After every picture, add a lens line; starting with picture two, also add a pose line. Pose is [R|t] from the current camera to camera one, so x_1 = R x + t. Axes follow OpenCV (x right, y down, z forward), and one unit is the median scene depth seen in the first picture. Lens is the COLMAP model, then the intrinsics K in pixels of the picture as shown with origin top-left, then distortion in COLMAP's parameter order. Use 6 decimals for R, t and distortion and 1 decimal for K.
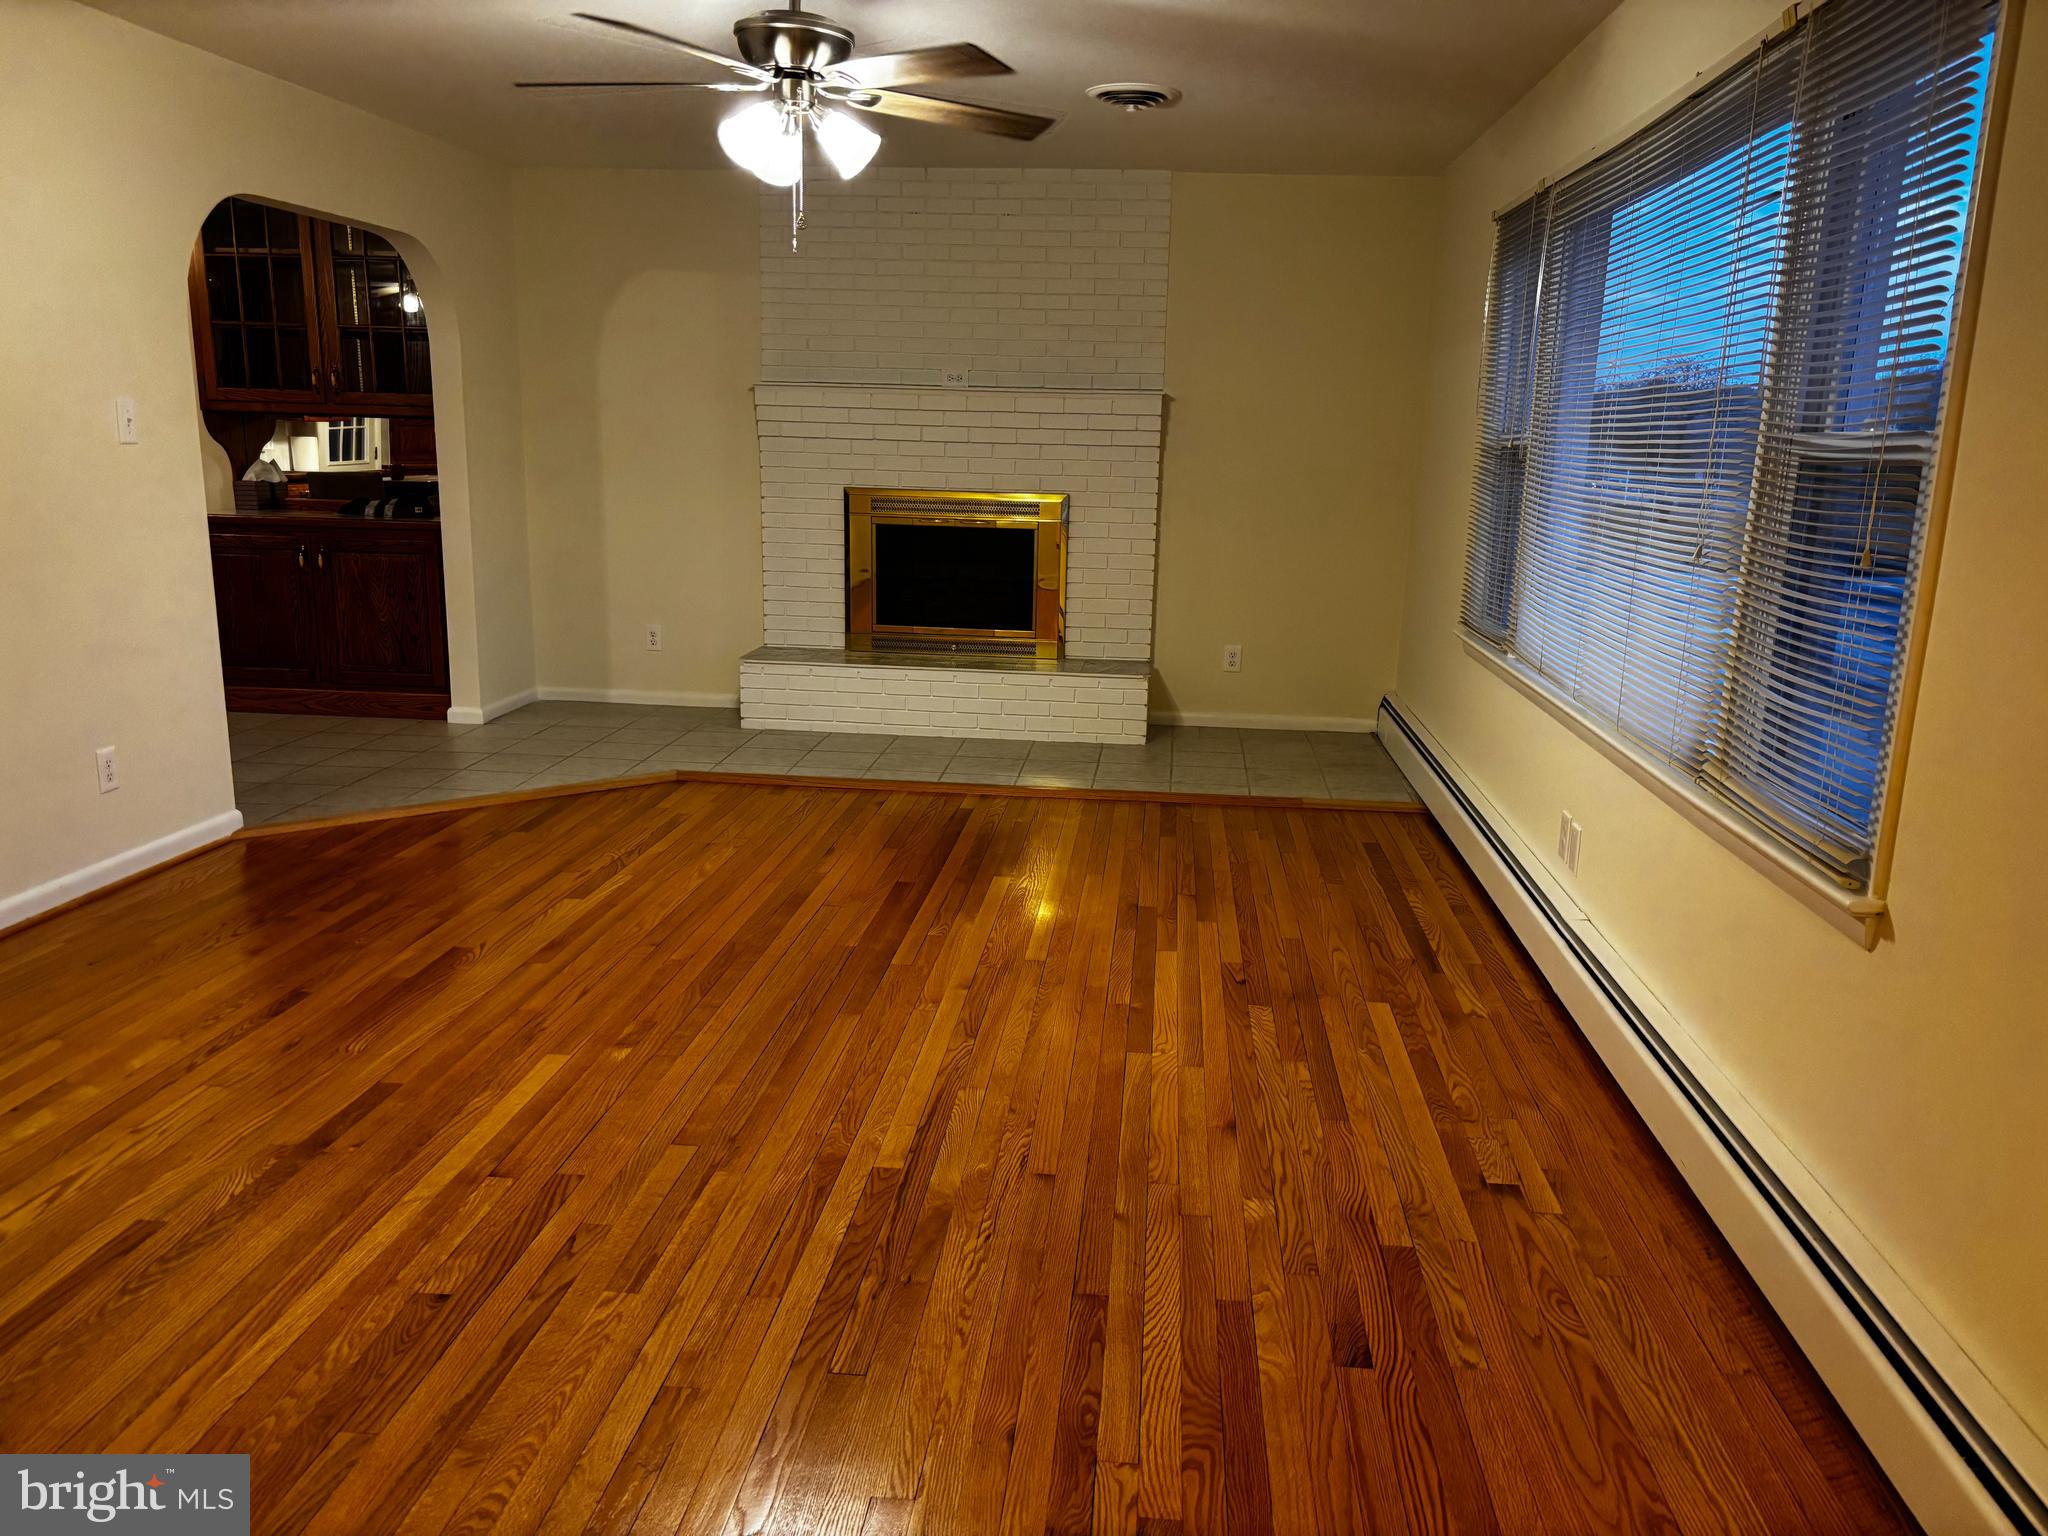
lens RADIAL K [[1546.2, 0, 1039.0], [0, 1546.2, 773.7], [0, 0, 1]] dist [0.061310, -0.068958]
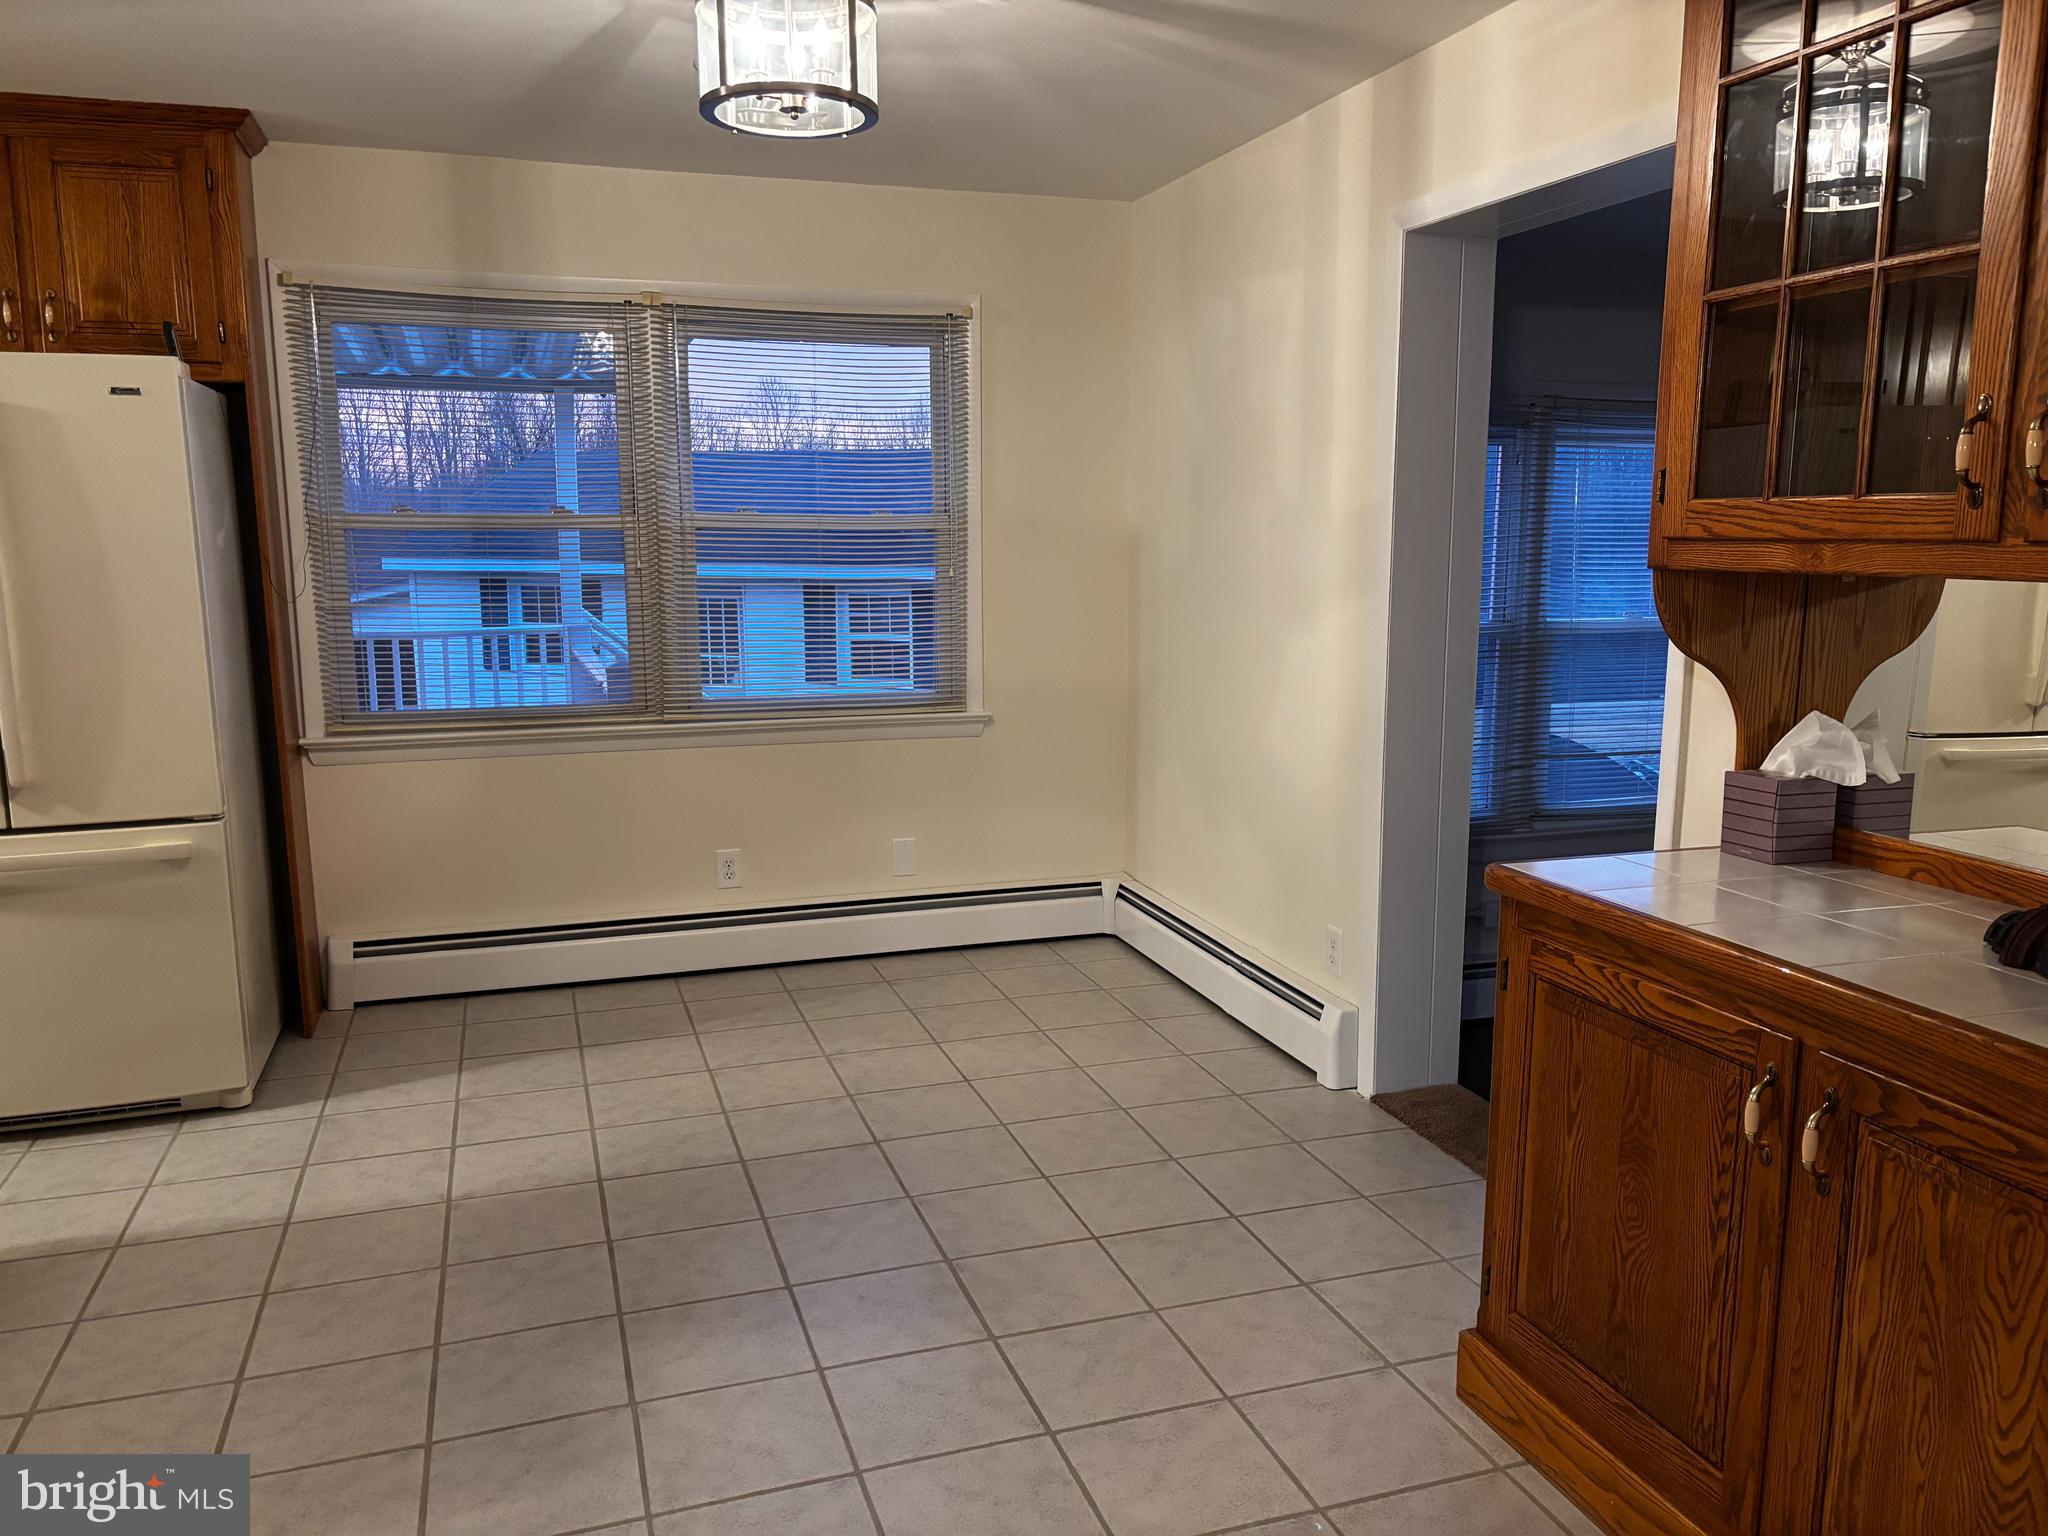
lens RADIAL K [[1546.2, 0, 1042.7], [0, 1546.2, 775.6], [0, 0, 1]] dist [0.061310, -0.068958]
pose [[0.404343, 0.124336, -0.906116, -0.425926], [-0.196494, 0.979392, 0.046708, -0.274022], [0.893251, 0.159160, 0.420442, 1.151411]]
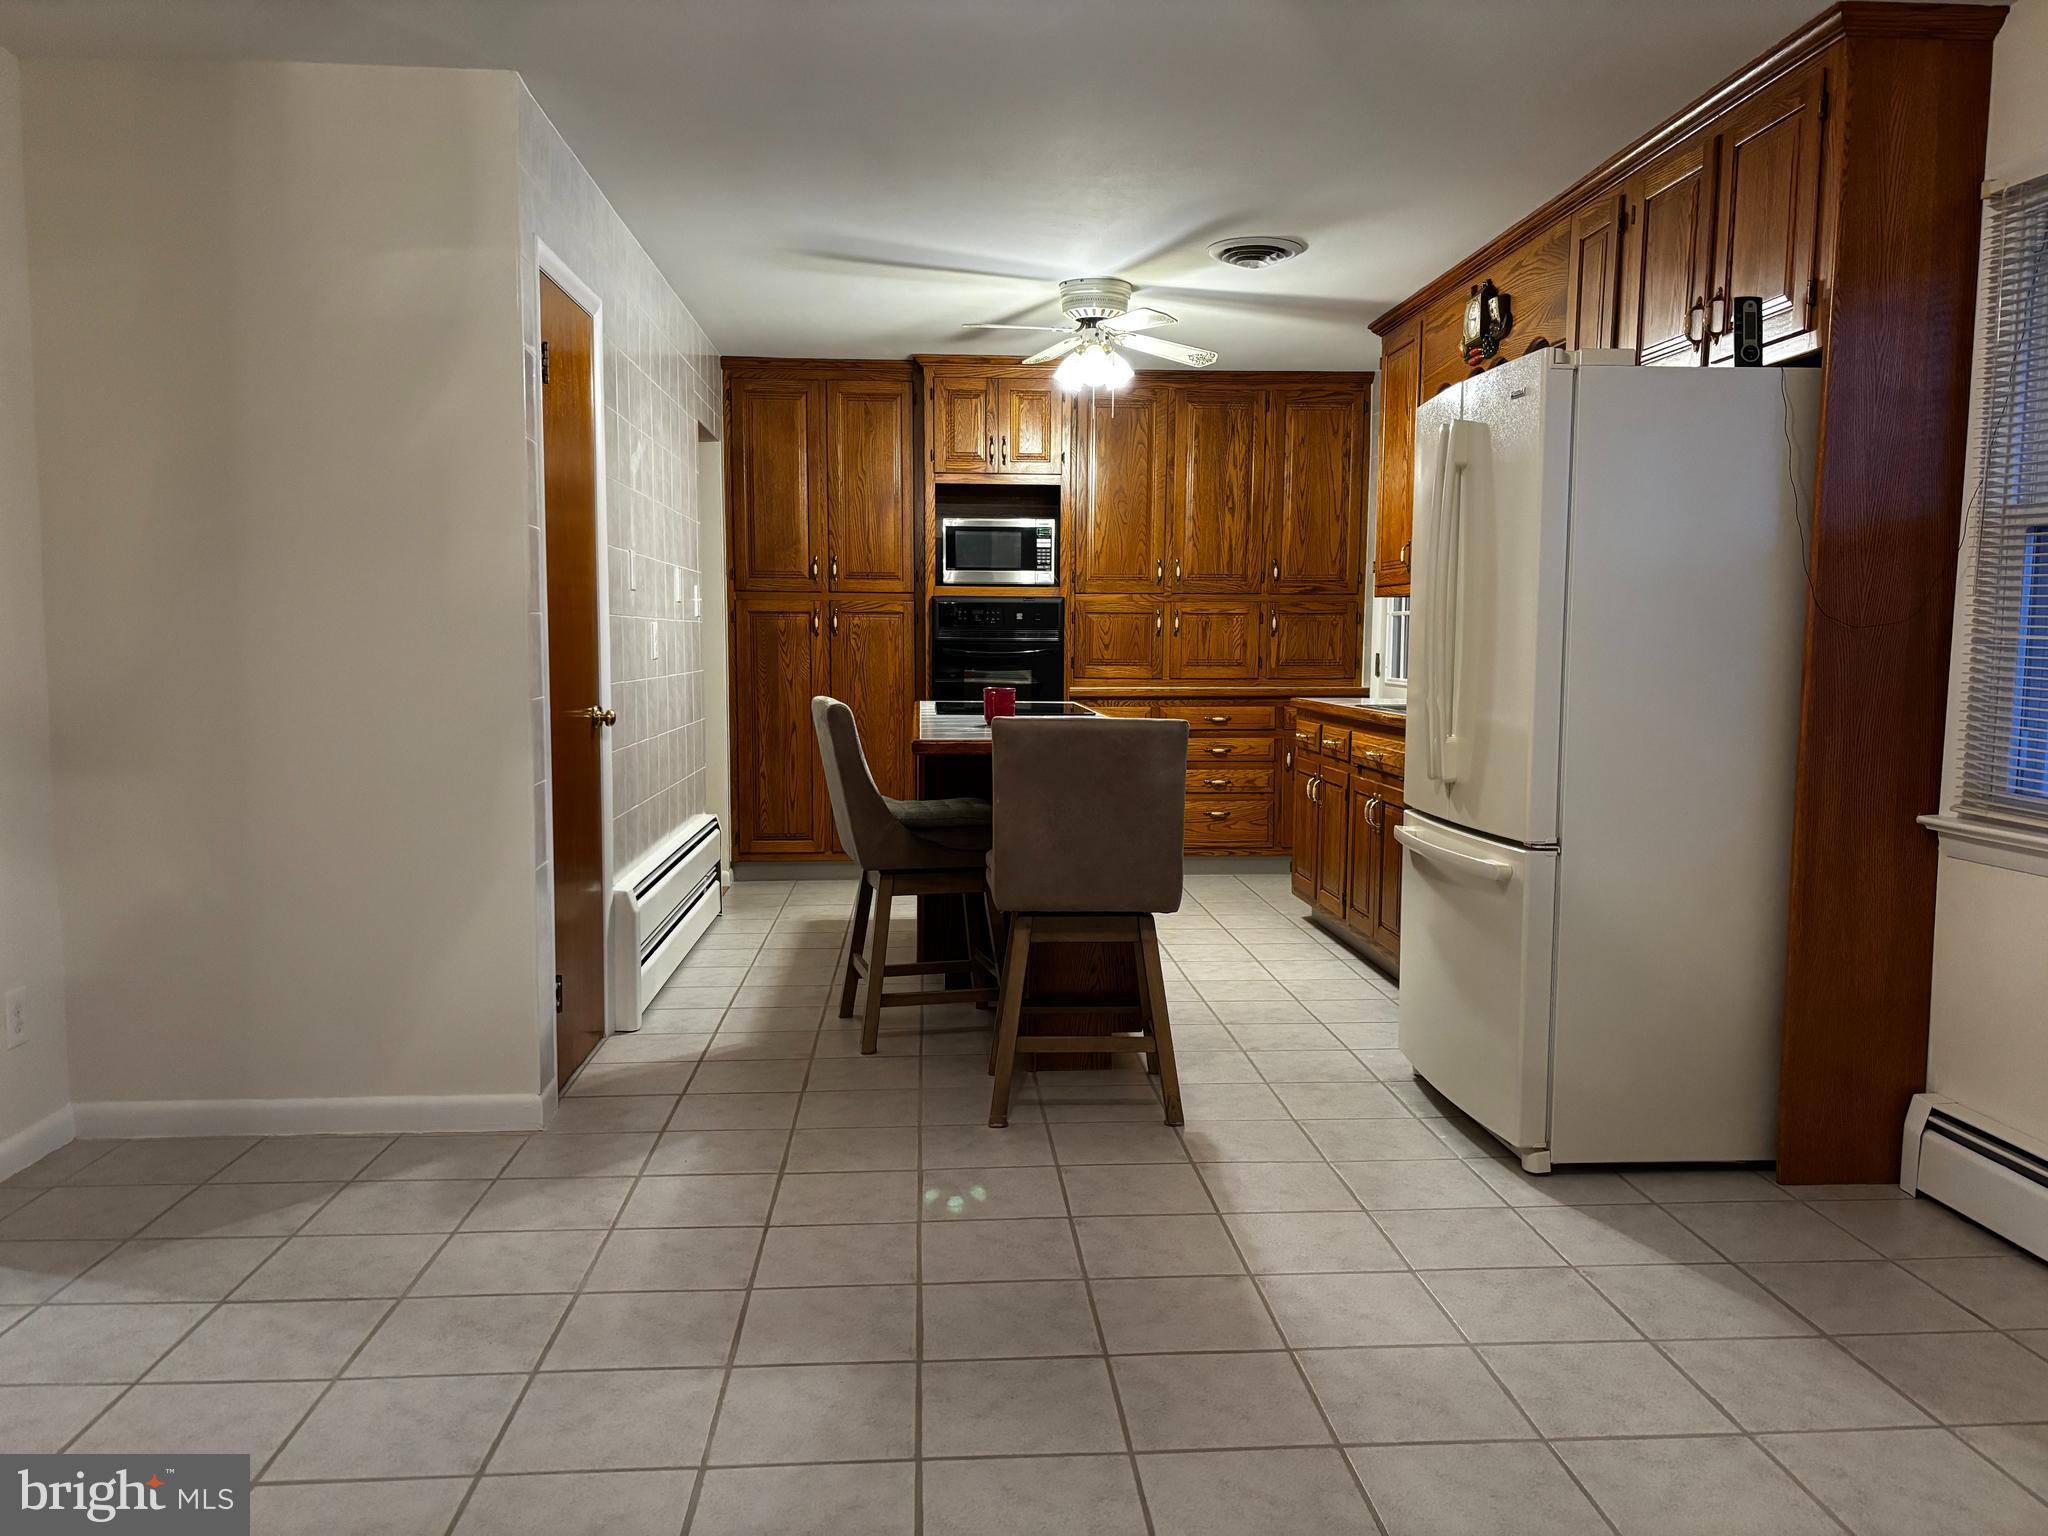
lens RADIAL K [[1546.2, 0, 1039.9], [0, 1546.2, 785.0], [0, 0, 1]] dist [0.061310, -0.068958]
pose [[-0.986667, -0.013006, -0.162233, -1.001262], [-0.063242, 0.949107, 0.308538, -0.375035], [0.149963, 0.314684, -0.937275, 1.783149]]
